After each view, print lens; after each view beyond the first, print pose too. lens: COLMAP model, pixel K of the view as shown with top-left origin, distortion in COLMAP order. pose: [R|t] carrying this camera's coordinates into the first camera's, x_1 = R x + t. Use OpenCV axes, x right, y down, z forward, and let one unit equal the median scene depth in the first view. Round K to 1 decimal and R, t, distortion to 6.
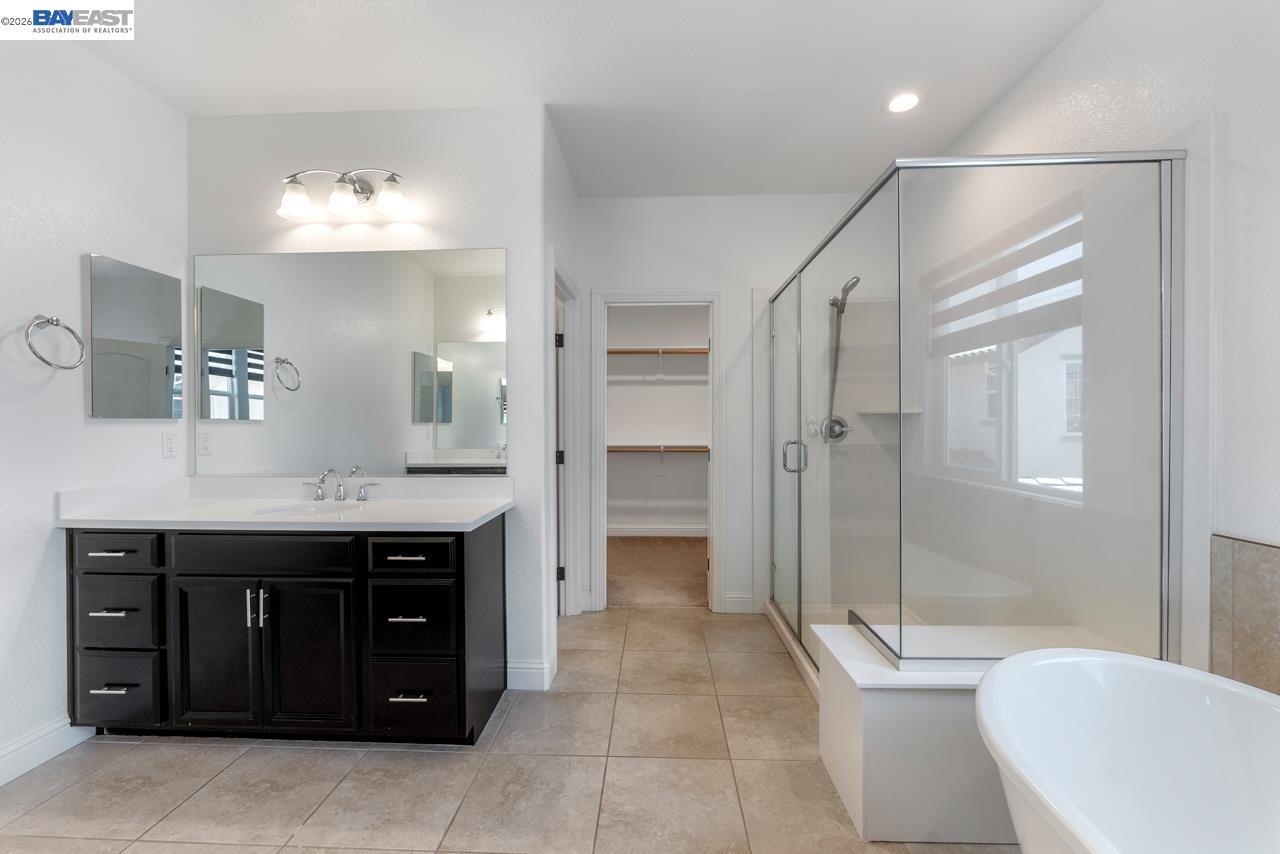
lens RADIAL K [[525.7, 0, 638.0], [0, 525.7, 425.5], [0, 0, 1]] dist [-0.005312, 0.002093]
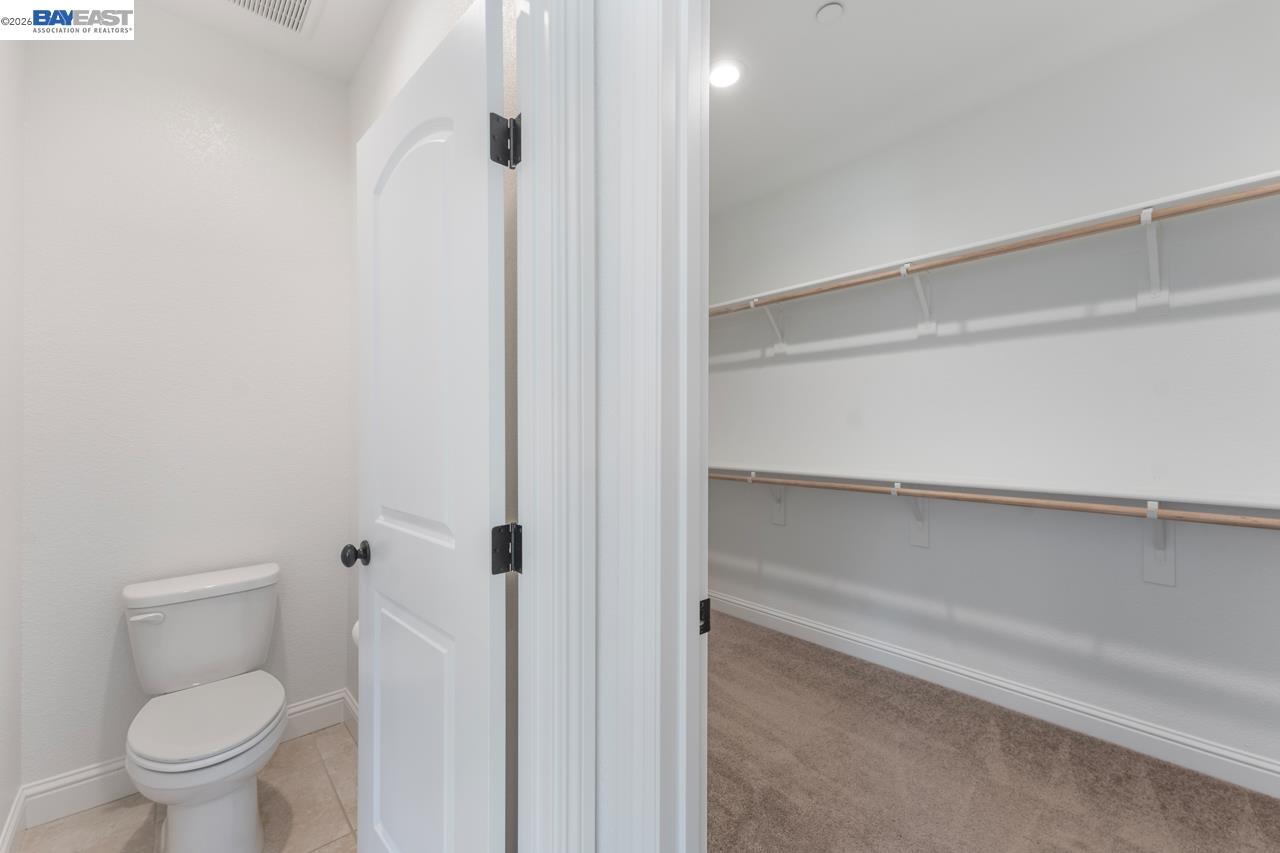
lens RADIAL K [[525.7, 0, 606.9], [0, 525.7, 427.7], [0, 0, 1]] dist [-0.005312, 0.002093]
pose [[0.667739, -0.003078, -0.744389, 0.058610], [-0.006050, 0.999936, -0.009562, -0.001667], [0.744371, 0.010888, 0.667678, 0.500474]]
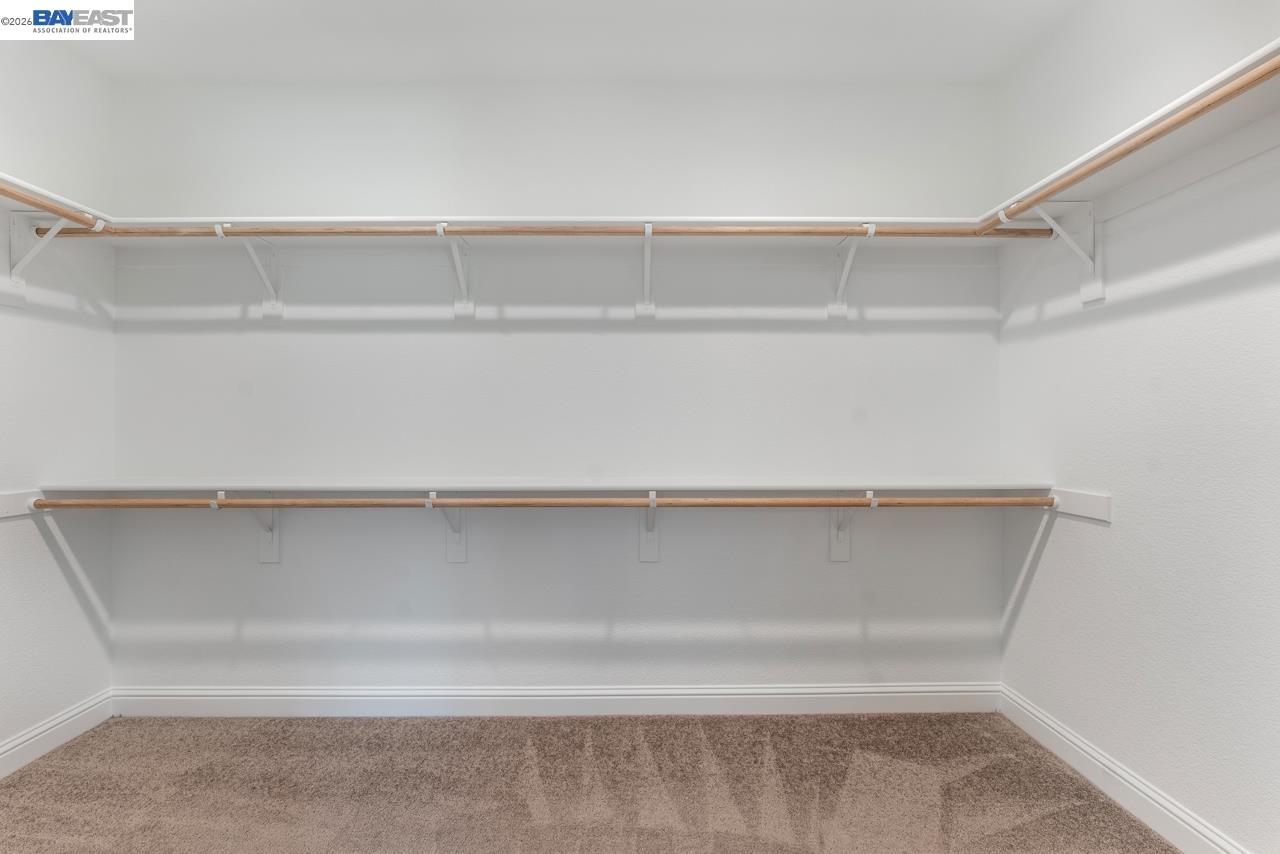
lens RADIAL K [[525.7, 0, 637.3], [0, 525.7, 426.4], [0, 0, 1]] dist [-0.005312, 0.002093]
pose [[0.998966, -0.000248, 0.045456, 0.017700], [0.000669, 0.999957, -0.009258, -0.001766], [-0.045452, 0.009279, 0.998923, 0.609838]]
